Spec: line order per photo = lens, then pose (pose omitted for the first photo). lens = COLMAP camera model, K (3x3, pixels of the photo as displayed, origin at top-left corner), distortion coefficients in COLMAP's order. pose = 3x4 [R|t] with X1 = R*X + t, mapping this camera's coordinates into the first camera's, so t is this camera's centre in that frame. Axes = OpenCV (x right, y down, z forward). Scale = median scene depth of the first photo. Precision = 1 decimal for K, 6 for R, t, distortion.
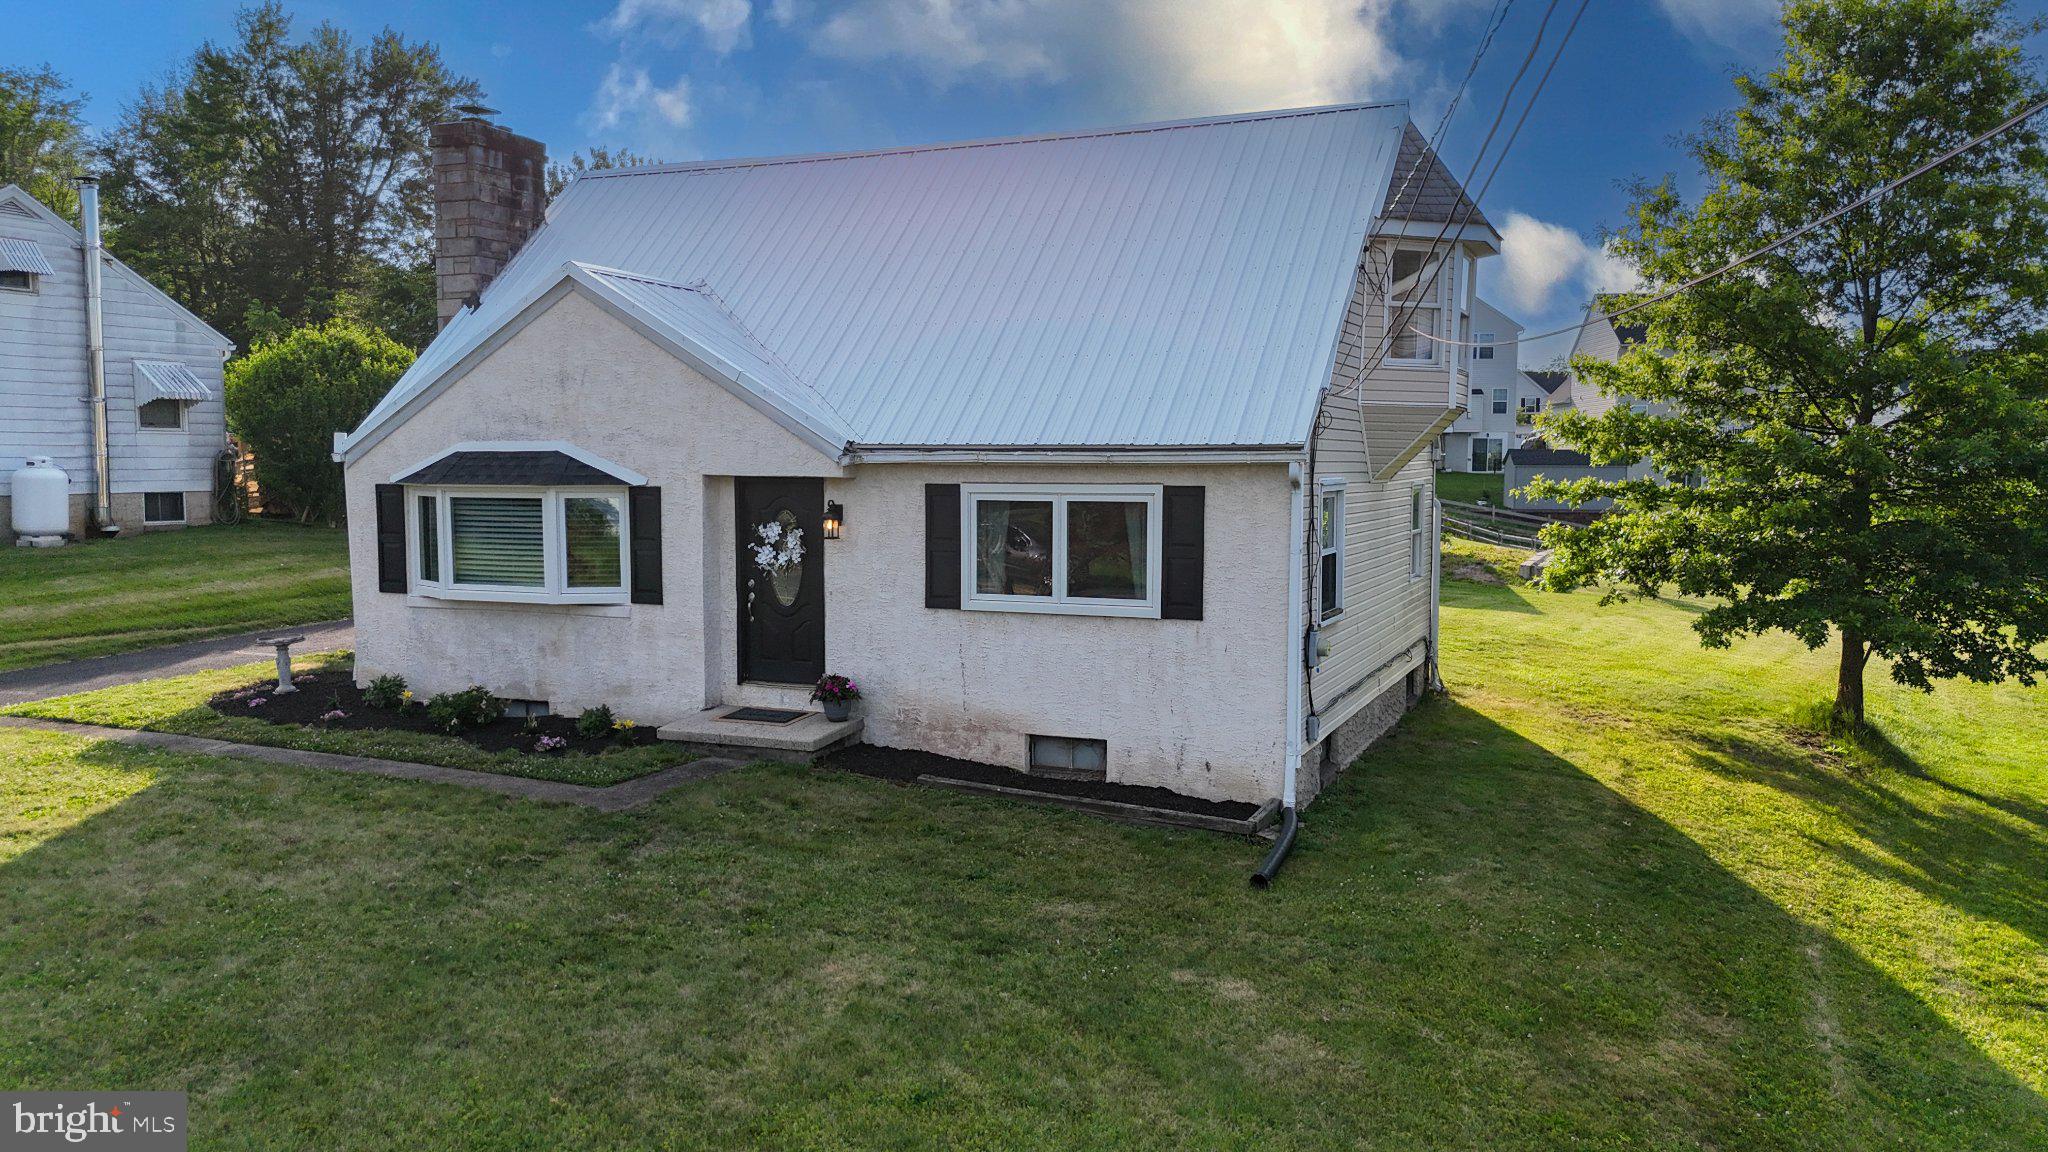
lens RADIAL K [[1511.9, 0, 1036.0], [0, 1511.9, 582.4], [0, 0, 1]] dist [0.092178, -0.094757]
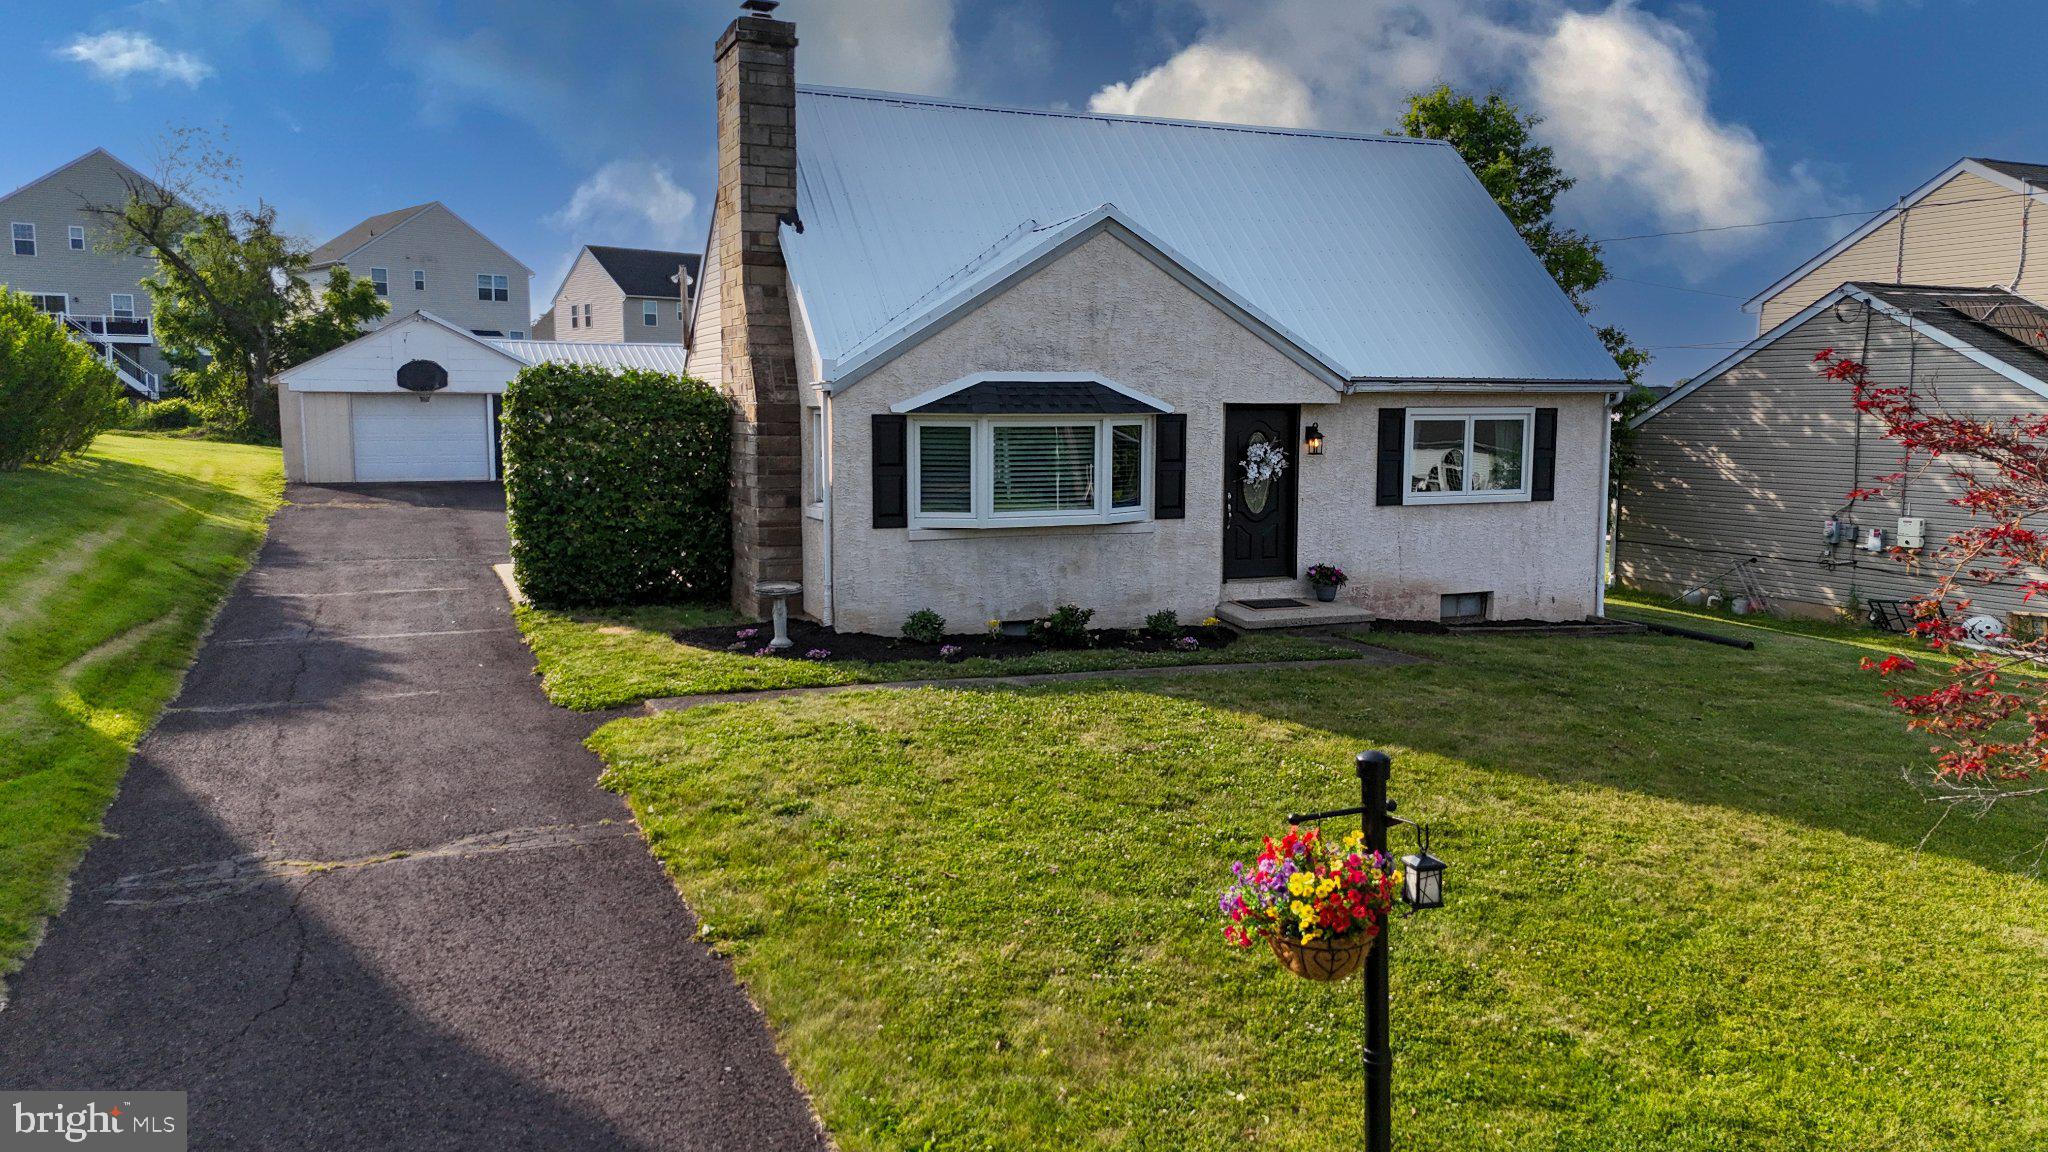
lens RADIAL K [[1511.9, 0, 1036.0], [0, 1511.9, 582.4], [0, 0, 1]] dist [0.092178, -0.094757]
pose [[0.696175, -0.088774, 0.712361, -1.149477], [0.051773, 0.995949, 0.073518, -0.026908], [-0.716002, -0.014300, 0.697951, 0.294188]]
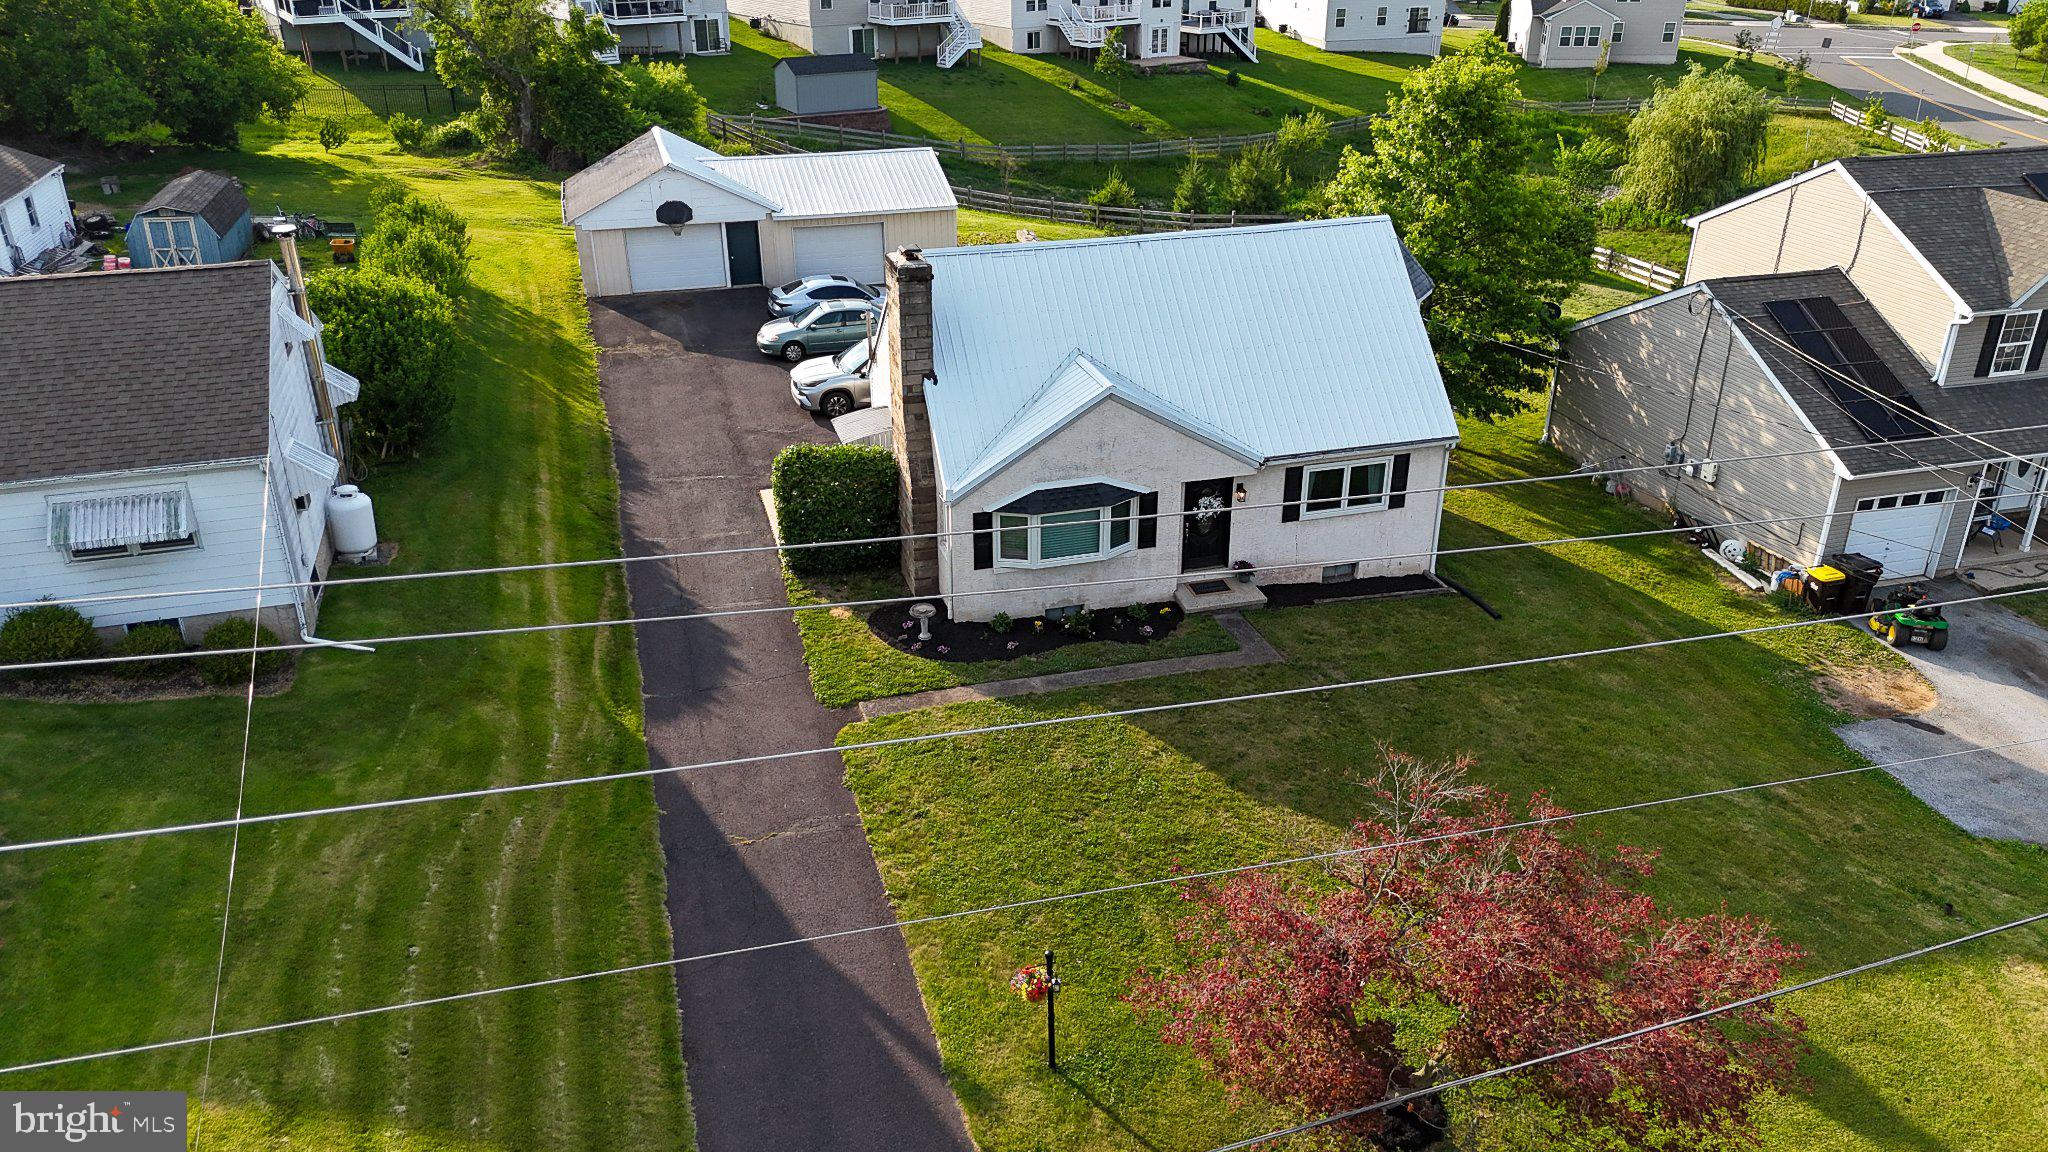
lens RADIAL K [[1511.9, 0, 1036.0], [0, 1511.9, 582.4], [0, 0, 1]] dist [0.092178, -0.094757]
pose [[0.778491, -0.276094, 0.563670, -1.503351], [0.049024, 0.922060, 0.383931, -0.711701], [-0.625739, -0.271253, 0.731350, -0.350451]]
